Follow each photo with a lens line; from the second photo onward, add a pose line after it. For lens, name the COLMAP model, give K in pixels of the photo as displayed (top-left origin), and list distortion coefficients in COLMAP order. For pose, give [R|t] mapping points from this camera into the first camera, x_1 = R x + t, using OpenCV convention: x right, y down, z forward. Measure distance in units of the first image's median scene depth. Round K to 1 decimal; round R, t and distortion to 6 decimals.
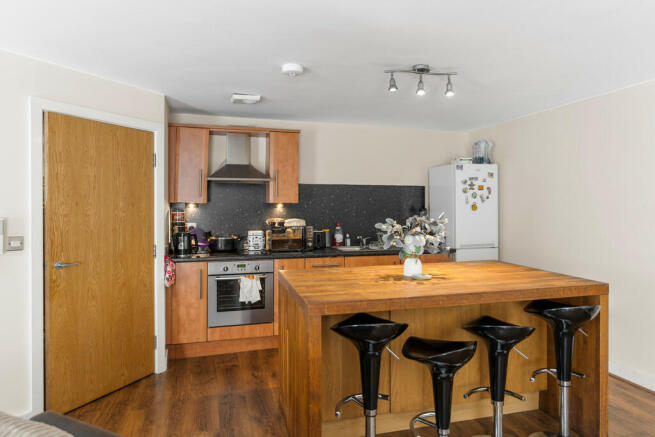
lens RADIAL K [[426.2, 0, 314.8], [0, 426.2, 212.3], [0, 0, 1]] dist [0.005562, 0.000415]
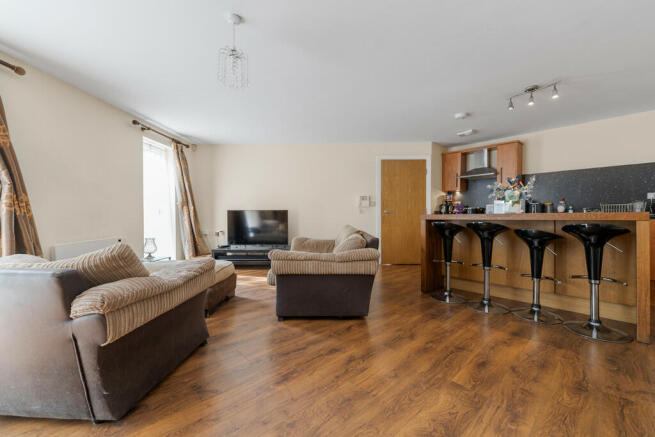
lens RADIAL K [[268.3, 0, 327.1], [0, 268.3, 223.1], [0, 0, 1]] dist [-0.004726, 0.000821]
pose [[0.448567, 0.015206, -0.893620, 0.710229], [-0.014993, 0.999843, 0.009488, 0.157337], [0.893623, 0.009142, 0.448725, -0.137118]]
